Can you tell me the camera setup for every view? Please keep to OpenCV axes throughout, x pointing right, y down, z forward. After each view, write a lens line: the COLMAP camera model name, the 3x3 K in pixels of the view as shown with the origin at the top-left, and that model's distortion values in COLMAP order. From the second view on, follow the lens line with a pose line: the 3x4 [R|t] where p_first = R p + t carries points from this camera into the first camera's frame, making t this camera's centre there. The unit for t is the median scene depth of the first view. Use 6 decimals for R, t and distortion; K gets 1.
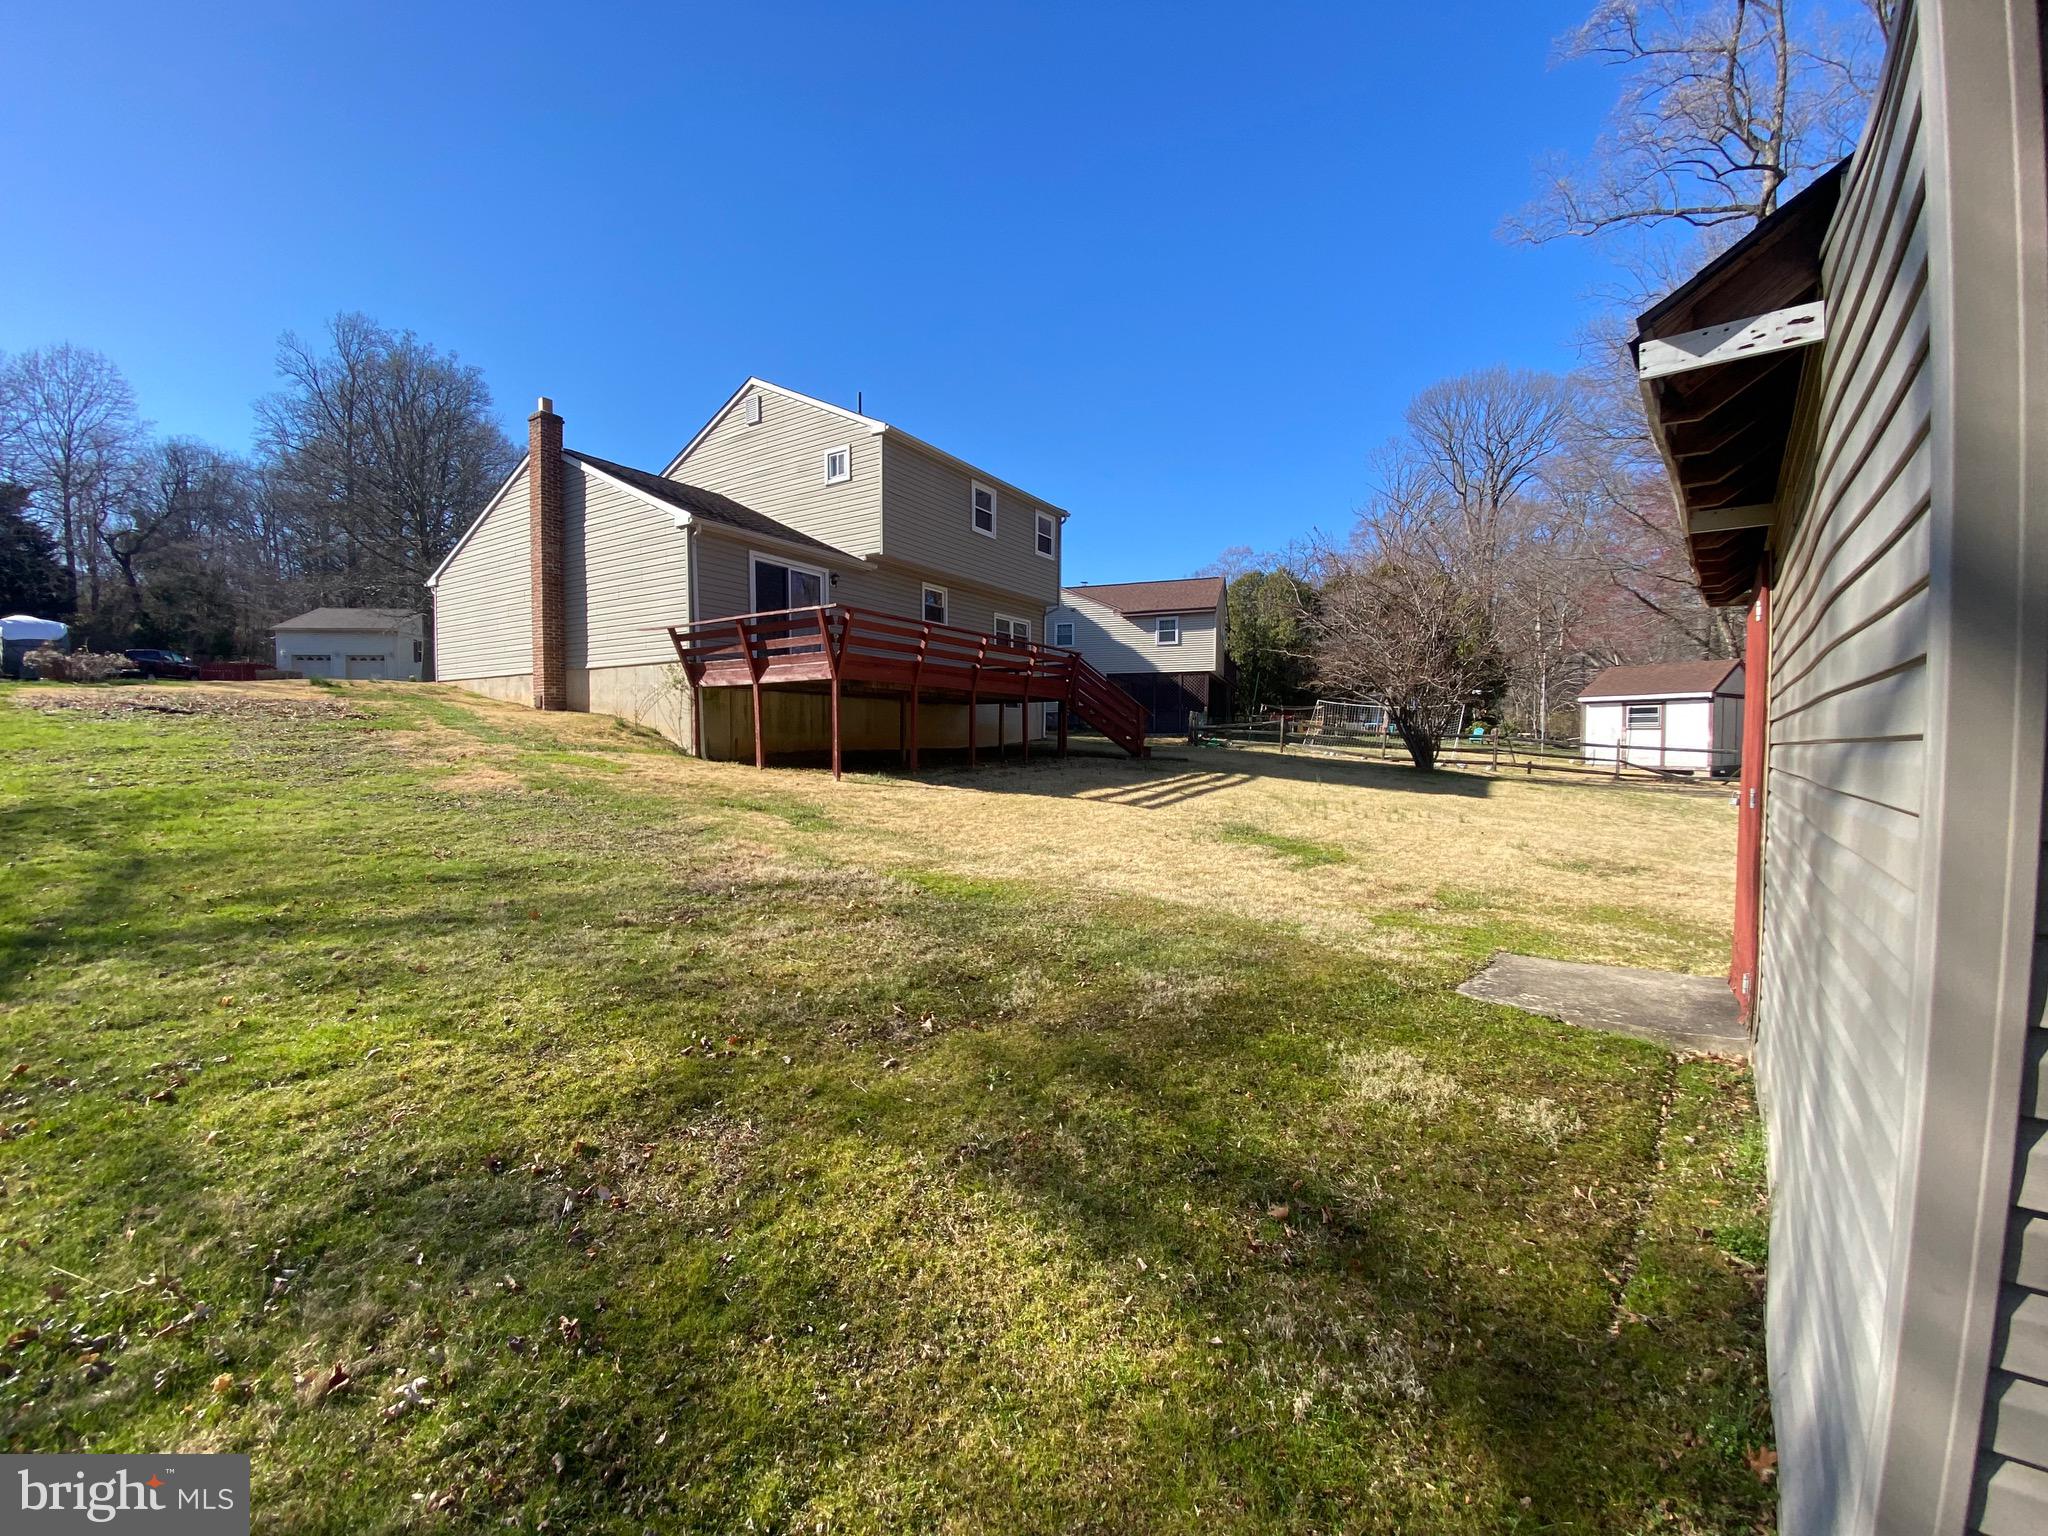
lens RADIAL K [[817.5, 0, 1048.6], [0, 817.5, 773.9], [0, 0, 1]] dist [0.013582, -0.000256]
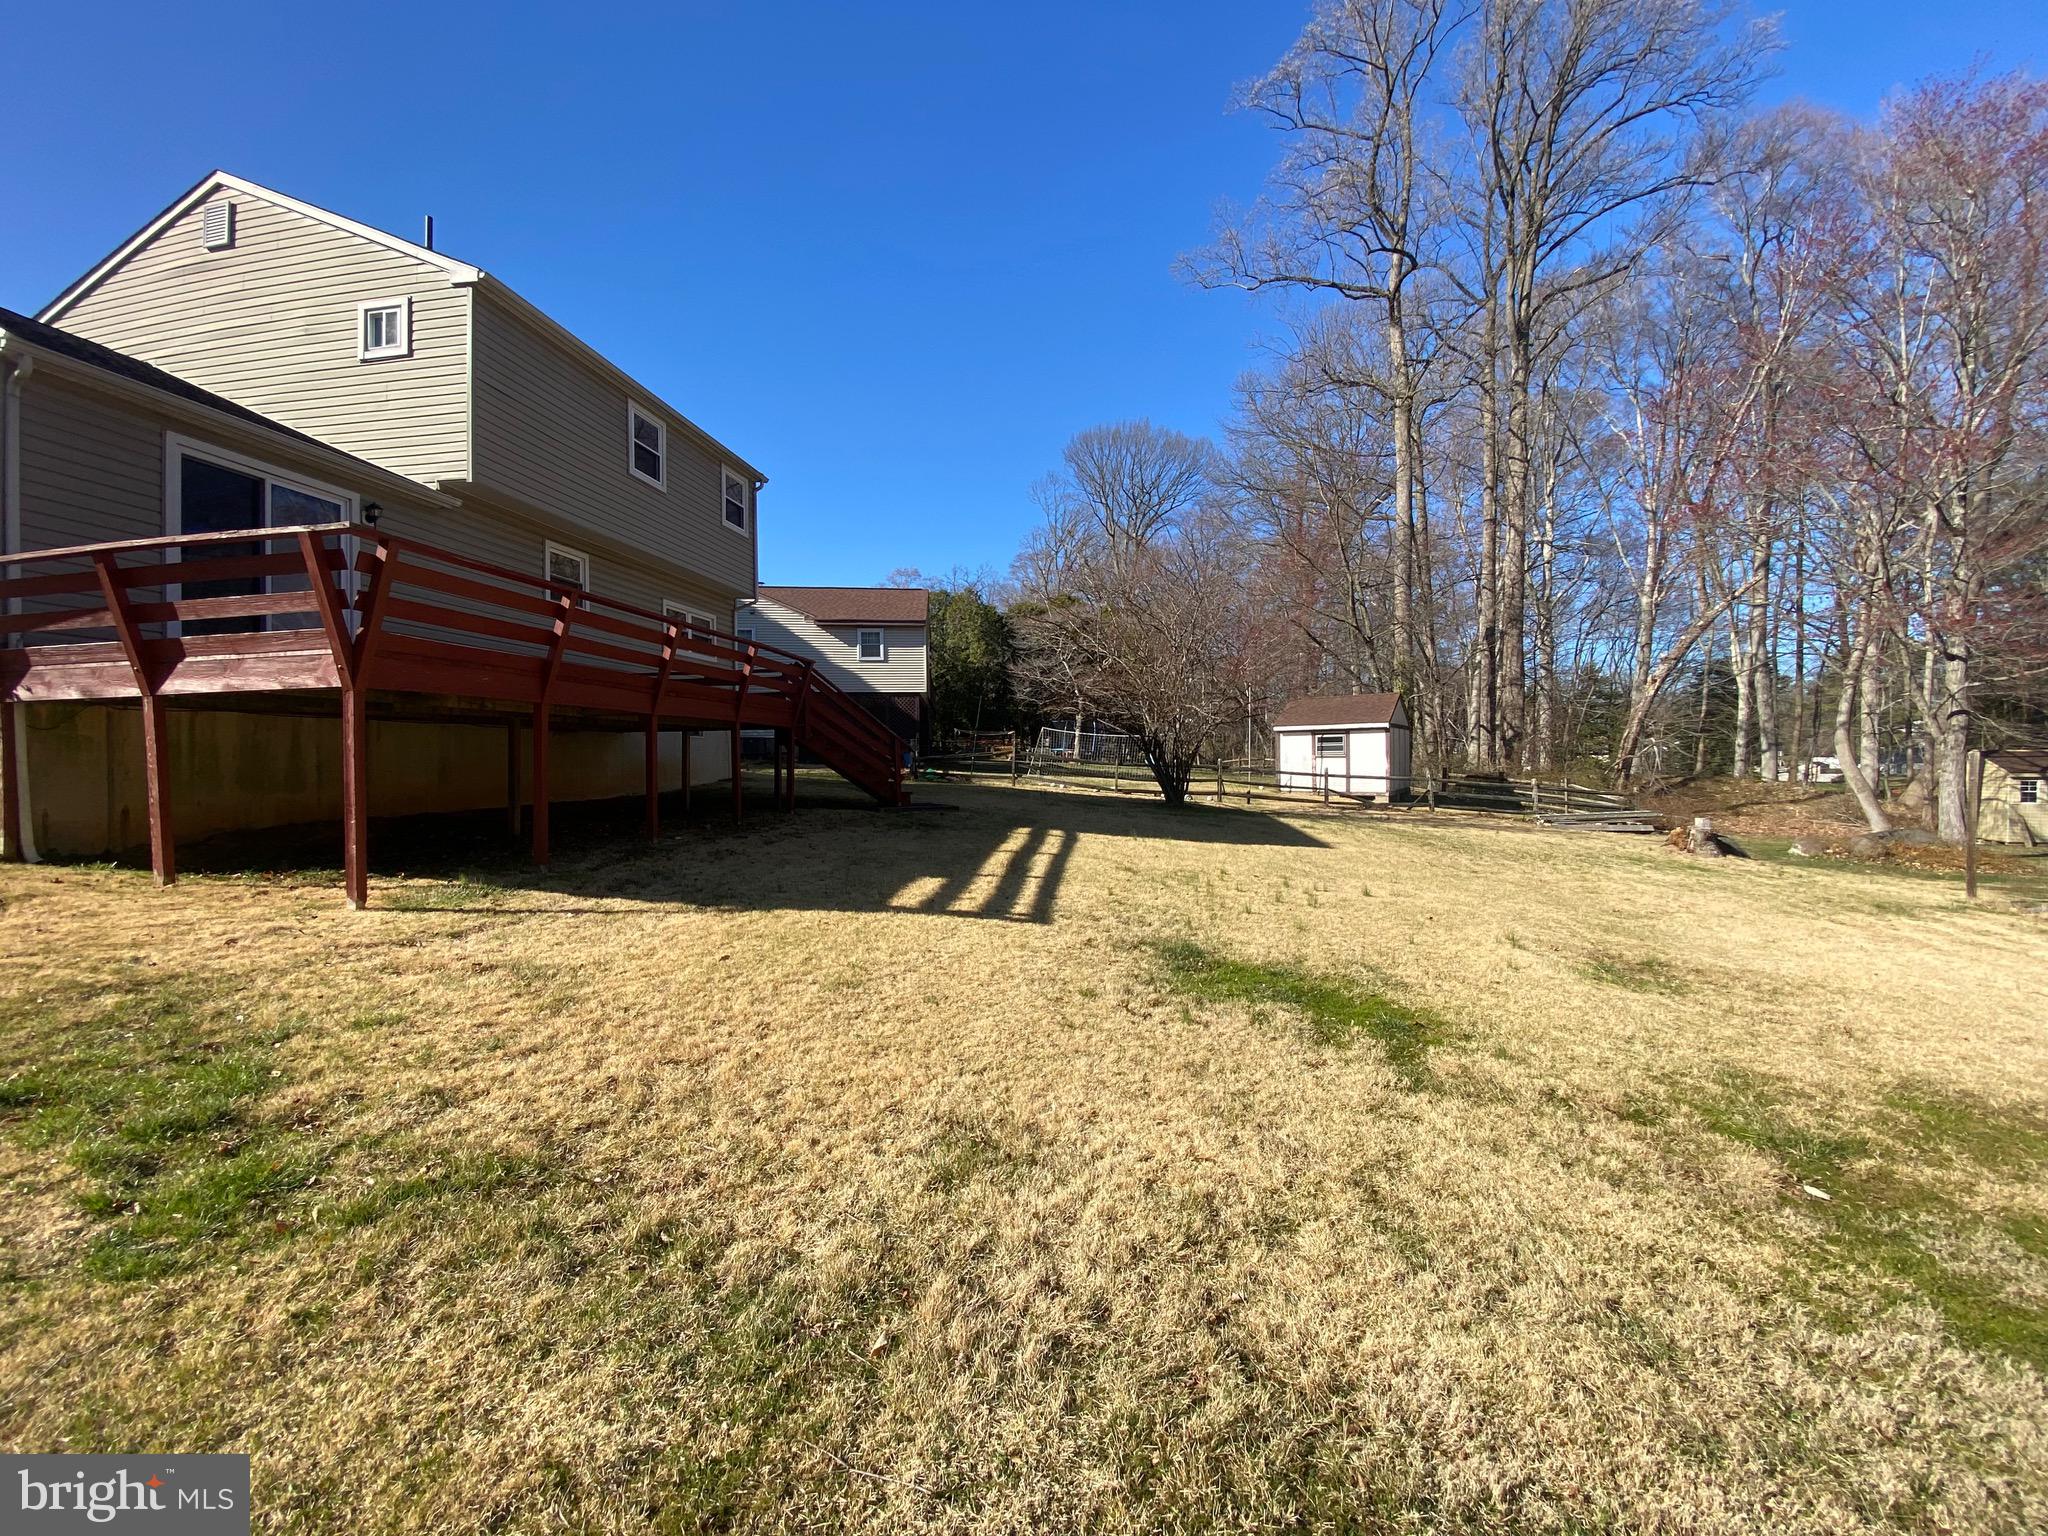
lens RADIAL K [[831.0, 0, 1024.0], [0, 831.0, 768.0], [0, 0, 1]] dist [0.013292, -0.017280]
pose [[0.928214, -0.012823, 0.371826, -0.052823], [0.026402, 0.999157, -0.031450, -0.029206], [-0.371109, 0.039009, 0.927769, 0.270428]]
